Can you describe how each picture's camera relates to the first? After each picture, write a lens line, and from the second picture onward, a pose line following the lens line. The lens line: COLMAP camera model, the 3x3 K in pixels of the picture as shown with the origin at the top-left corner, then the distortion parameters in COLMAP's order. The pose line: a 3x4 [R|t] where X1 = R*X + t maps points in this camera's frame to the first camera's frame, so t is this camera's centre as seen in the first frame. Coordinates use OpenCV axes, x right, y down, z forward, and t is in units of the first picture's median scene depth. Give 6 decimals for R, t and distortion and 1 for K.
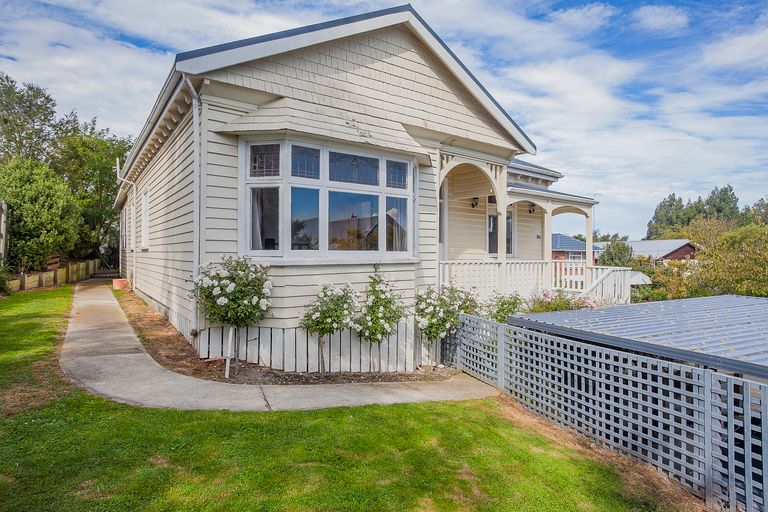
lens RADIAL K [[442.0, 0, 384.0], [0, 442.0, 256.0], [0, 0, 1]] dist [-0.061329, 0.051613]
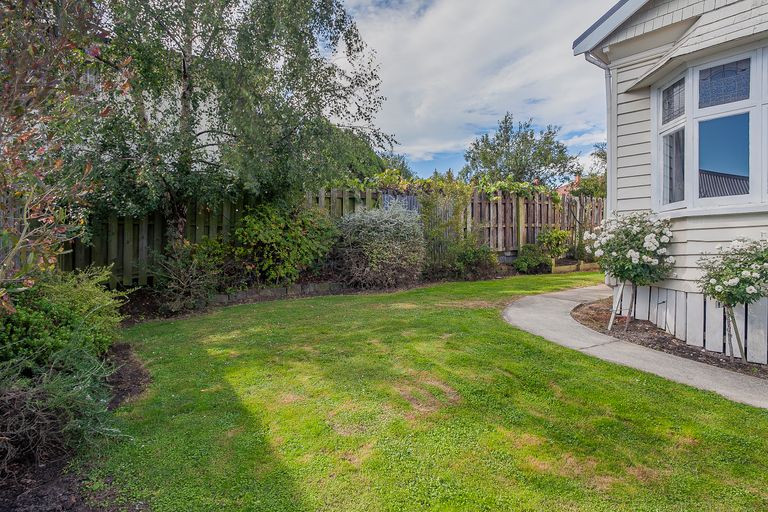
lens RADIAL K [[442.0, 0, 384.0], [0, 442.0, 256.0], [0, 0, 1]] dist [-0.061329, 0.051613]
pose [[0.090526, -0.011394, -0.995829, 0.547102], [-0.018347, 0.999746, -0.013107, 0.116962], [0.995725, 0.019457, 0.090294, 0.345957]]
